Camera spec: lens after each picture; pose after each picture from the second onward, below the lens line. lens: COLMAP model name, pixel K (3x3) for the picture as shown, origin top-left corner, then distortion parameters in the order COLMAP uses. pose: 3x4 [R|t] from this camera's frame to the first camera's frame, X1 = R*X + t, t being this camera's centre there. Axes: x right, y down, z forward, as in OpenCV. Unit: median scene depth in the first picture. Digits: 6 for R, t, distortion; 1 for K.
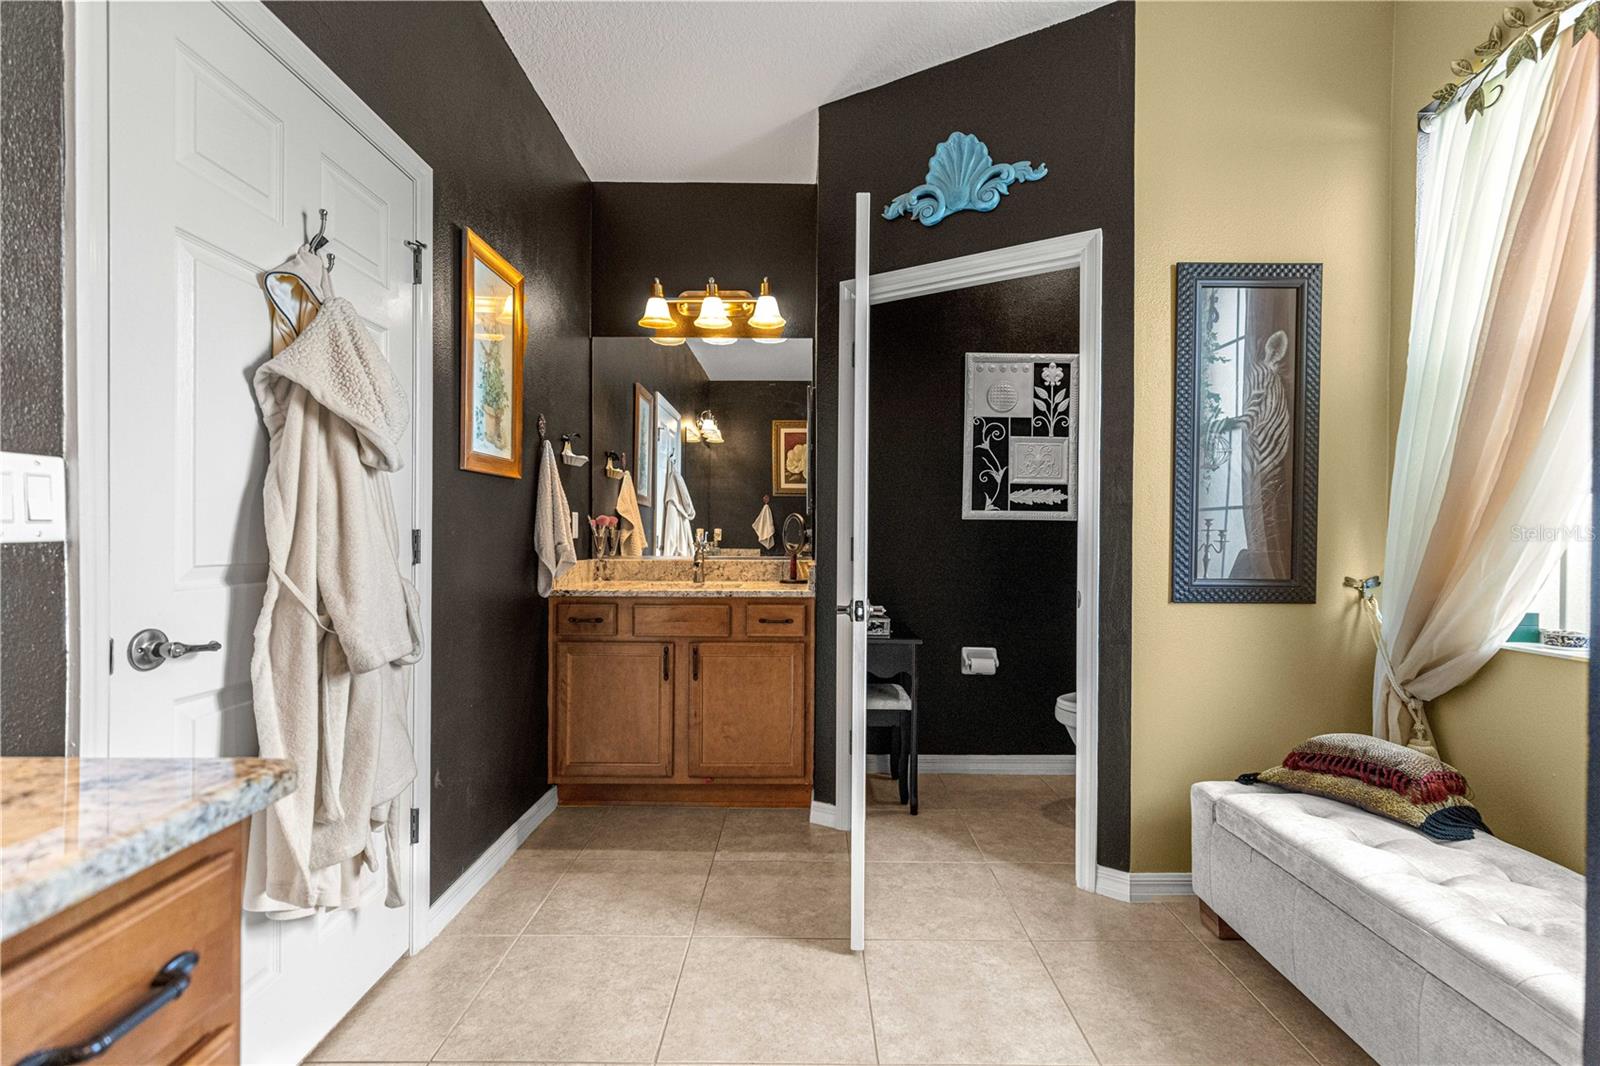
lens RADIAL K [[711.3, 0, 804.9], [0, 711.3, 539.6], [0, 0, 1]] dist [0.004147, 0.000034]
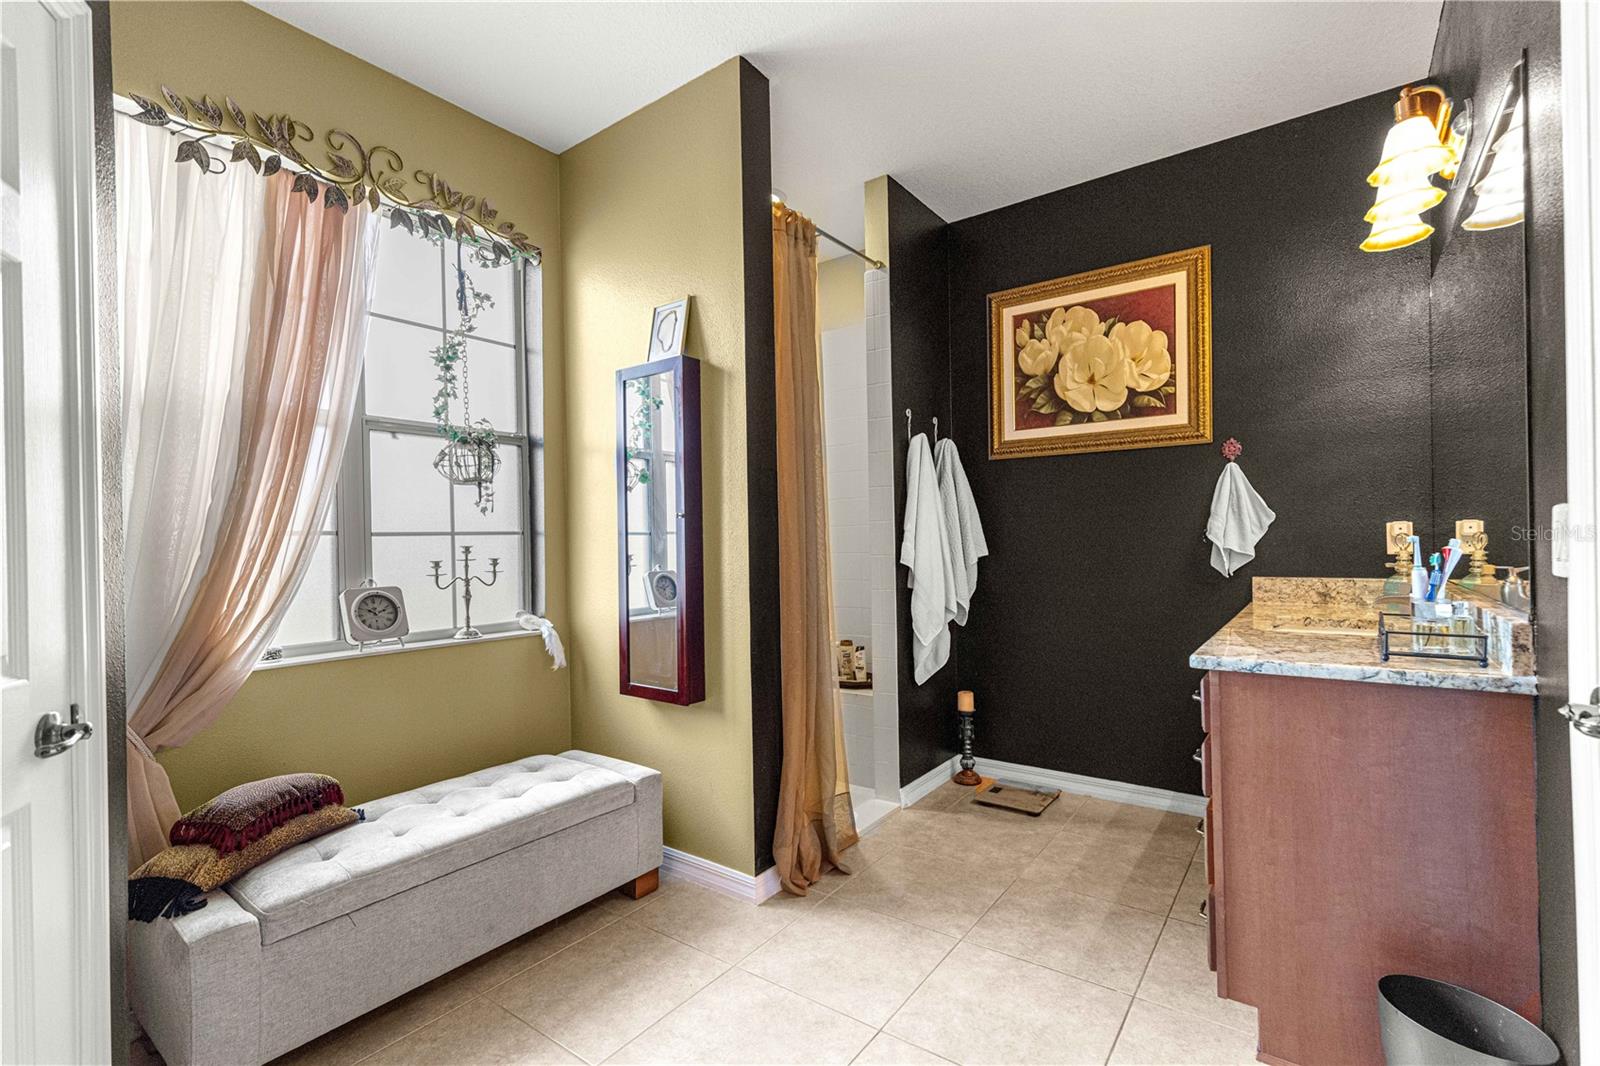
lens RADIAL K [[711.3, 0, 804.9], [0, 711.3, 539.6], [0, 0, 1]] dist [0.004147, 0.000034]
pose [[-0.807446, 0.019298, 0.589625, -0.396805], [0.025558, 0.999671, 0.002280, -0.032098], [-0.589387, 0.016910, -0.807674, 1.395879]]
